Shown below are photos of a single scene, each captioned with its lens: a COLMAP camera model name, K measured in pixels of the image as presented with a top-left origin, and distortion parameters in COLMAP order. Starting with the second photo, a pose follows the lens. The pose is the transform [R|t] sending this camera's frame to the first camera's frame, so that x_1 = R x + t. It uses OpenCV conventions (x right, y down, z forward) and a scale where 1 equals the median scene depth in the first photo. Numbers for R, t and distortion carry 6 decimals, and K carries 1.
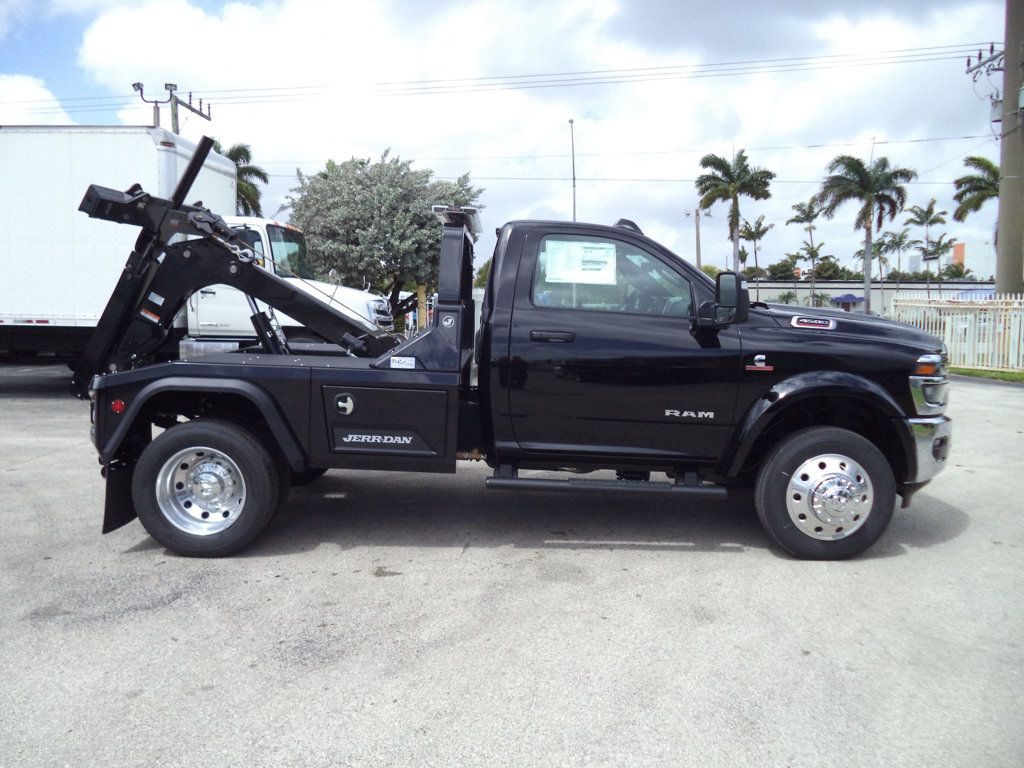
lens RADIAL K [[887.2, 0, 548.0], [0, 887.2, 385.1], [0, 0, 1]] dist [-0.034917, 0.012896]
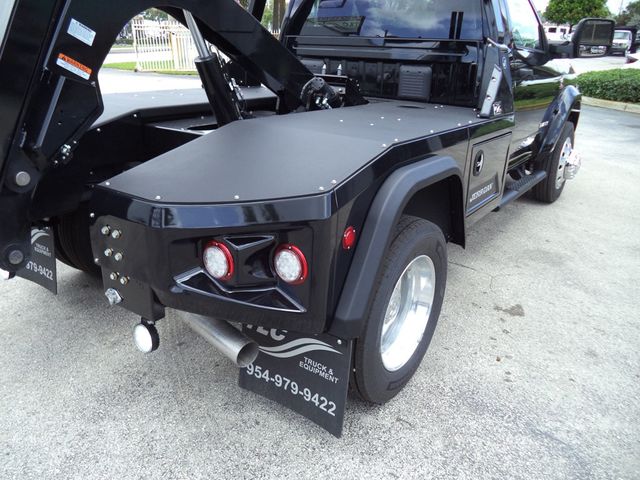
lens RADIAL K [[531.0, 0, 320.0], [0, 531.0, 240.0], [0, 0, 1]] dist [-0.030903, -0.003817]
pose [[0.575946, -0.301288, 0.759942, -0.645169], [0.067306, 0.943927, 0.323221, -0.075906], [-0.814712, -0.135009, 0.563930, 0.691801]]
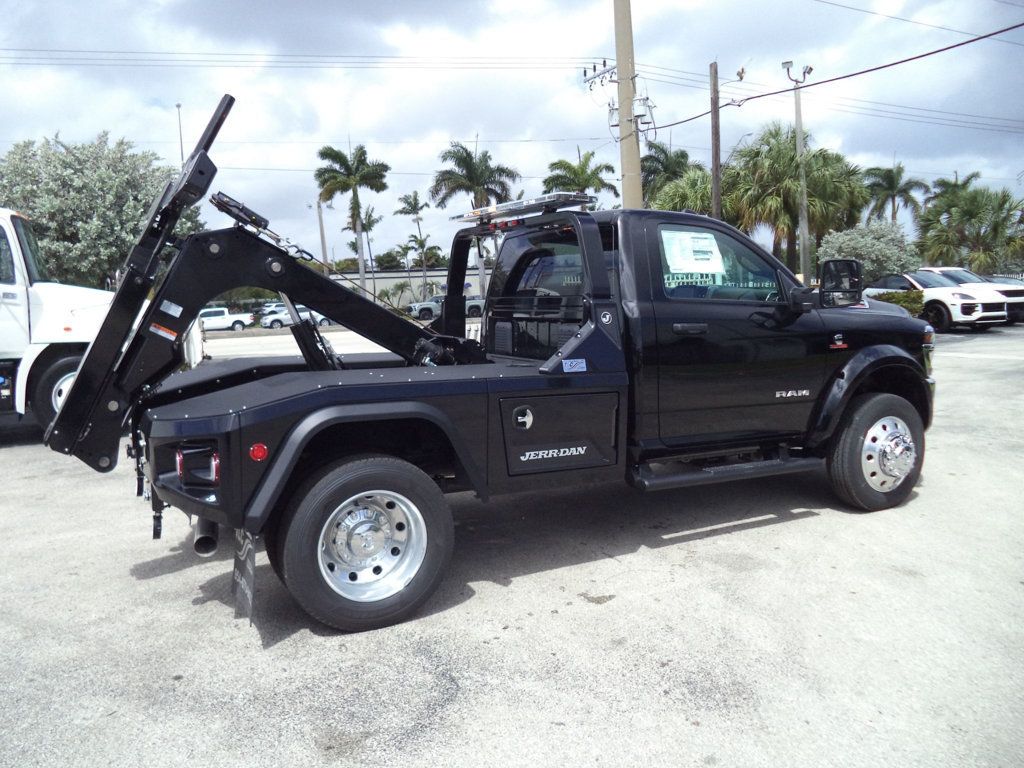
lens RADIAL K [[861.9, 0, 538.9], [0, 861.9, 382.5], [0, 0, 1]] dist [-0.028251, -0.009330]
pose [[0.879693, -0.087666, 0.467392, -0.518541], [0.082627, 0.996088, 0.031317, -0.033169], [-0.468309, 0.011070, 0.883495, 0.203204]]
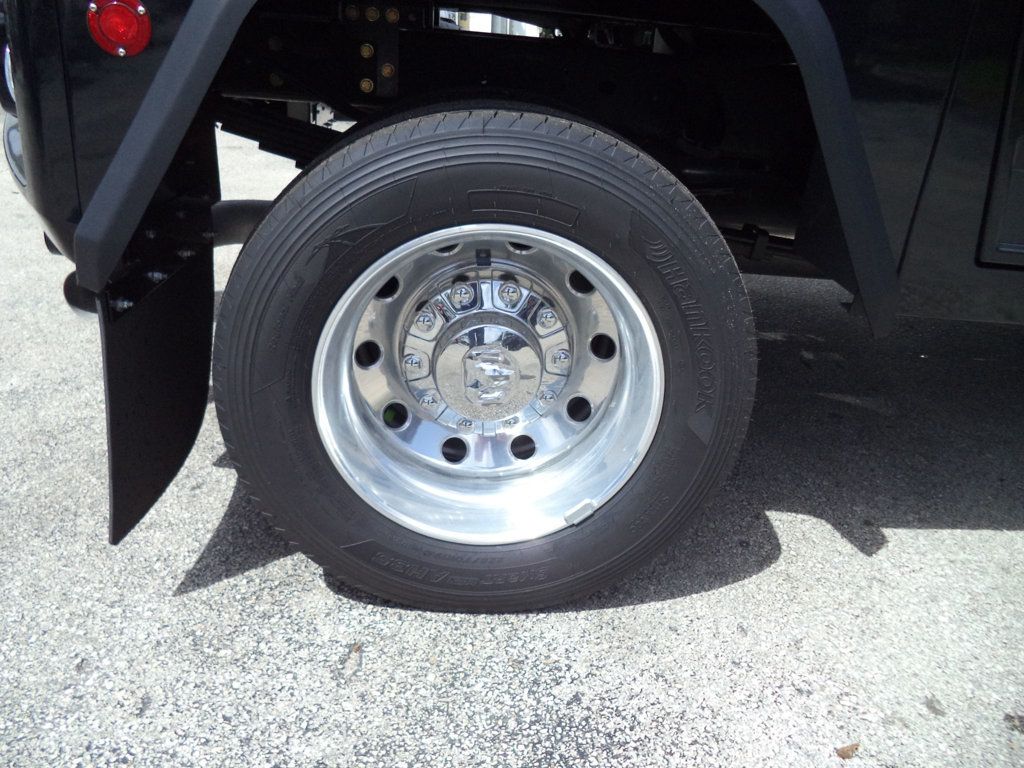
lens RADIAL K [[840.3, 0, 527.9], [0, 840.3, 410.3], [0, 0, 1]] dist [-0.001483, -0.007261]
pose [[0.997107, 0.020638, 0.073157, -0.338070], [-0.043513, 0.944115, 0.326731, 0.036817], [-0.062326, -0.328969, 0.942282, 0.650203]]
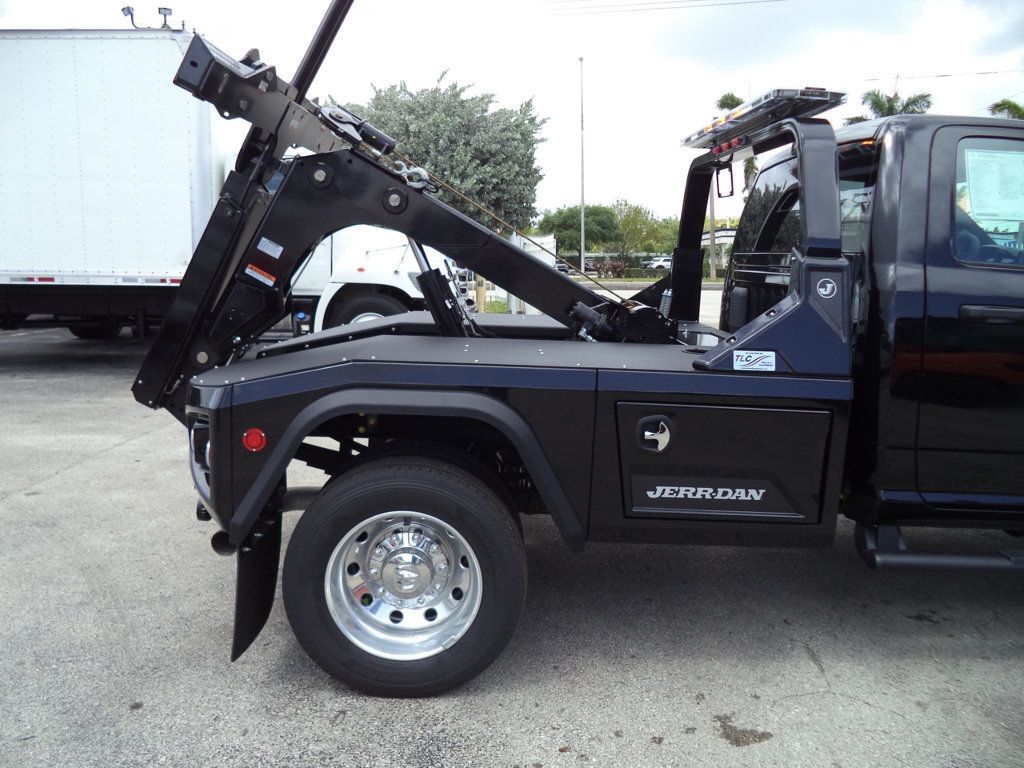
lens RADIAL K [[865.5, 0, 522.8], [0, 865.5, 389.2], [0, 0, 1]] dist [-0.027206, 0.003500]
pose [[0.999956, -0.002200, 0.009072, -0.270718], [0.001621, 0.997990, 0.063343, -0.036269], [-0.009193, -0.063326, 0.997951, 0.379889]]
